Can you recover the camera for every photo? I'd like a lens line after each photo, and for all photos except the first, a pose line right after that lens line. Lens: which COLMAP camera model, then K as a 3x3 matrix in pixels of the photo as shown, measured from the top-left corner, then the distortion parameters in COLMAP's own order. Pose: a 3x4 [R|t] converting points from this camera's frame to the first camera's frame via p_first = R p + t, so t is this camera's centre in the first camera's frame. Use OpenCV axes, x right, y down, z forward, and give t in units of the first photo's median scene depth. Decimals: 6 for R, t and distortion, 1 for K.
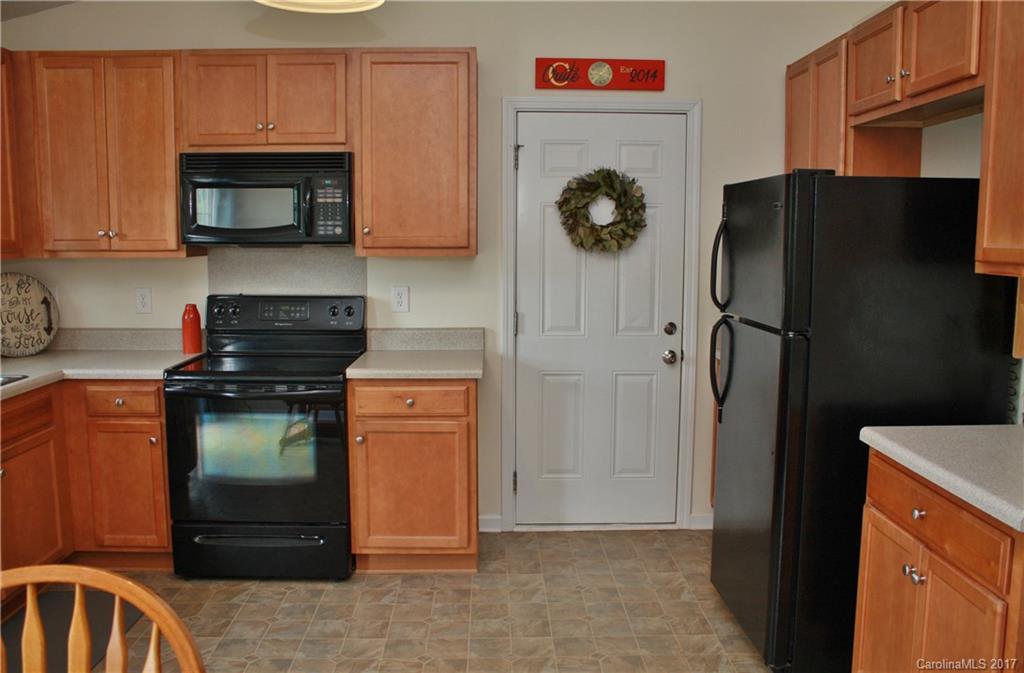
lens RADIAL K [[890.6, 0, 512.6], [0, 890.6, 339.4], [0, 0, 1]] dist [-0.155950, 0.155207]
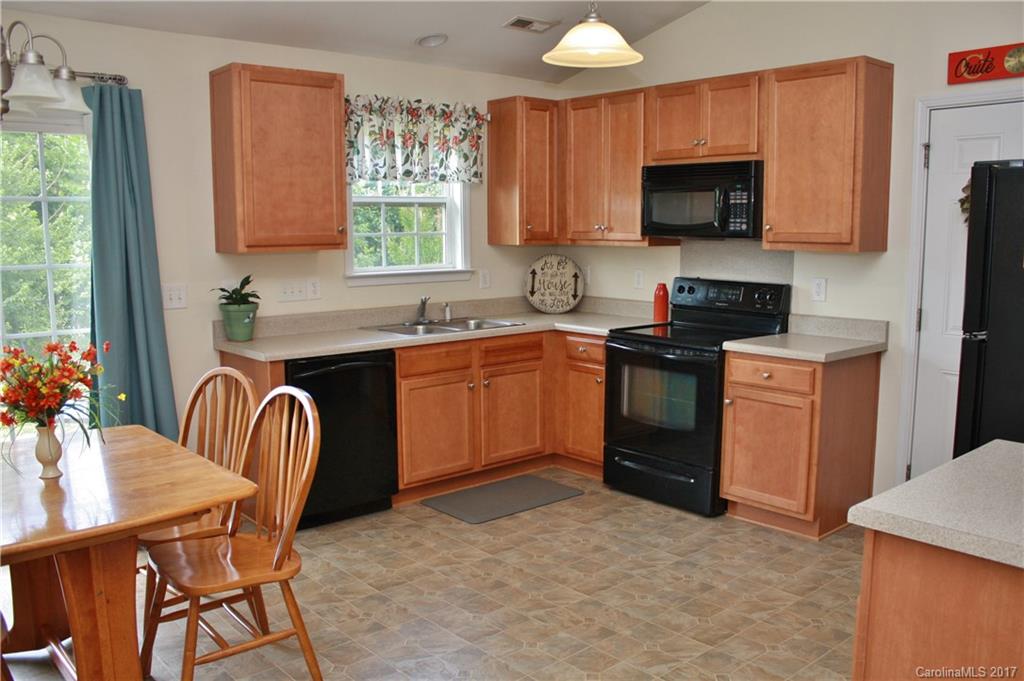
lens RADIAL K [[890.6, 0, 513.2], [0, 890.6, 351.0], [0, 0, 1]] dist [-0.155950, 0.155207]
pose [[0.633345, 0.102397, -0.767065, 0.532424], [-0.087954, 0.994309, 0.060112, -0.001266], [0.768855, 0.029395, 0.638747, 0.013092]]
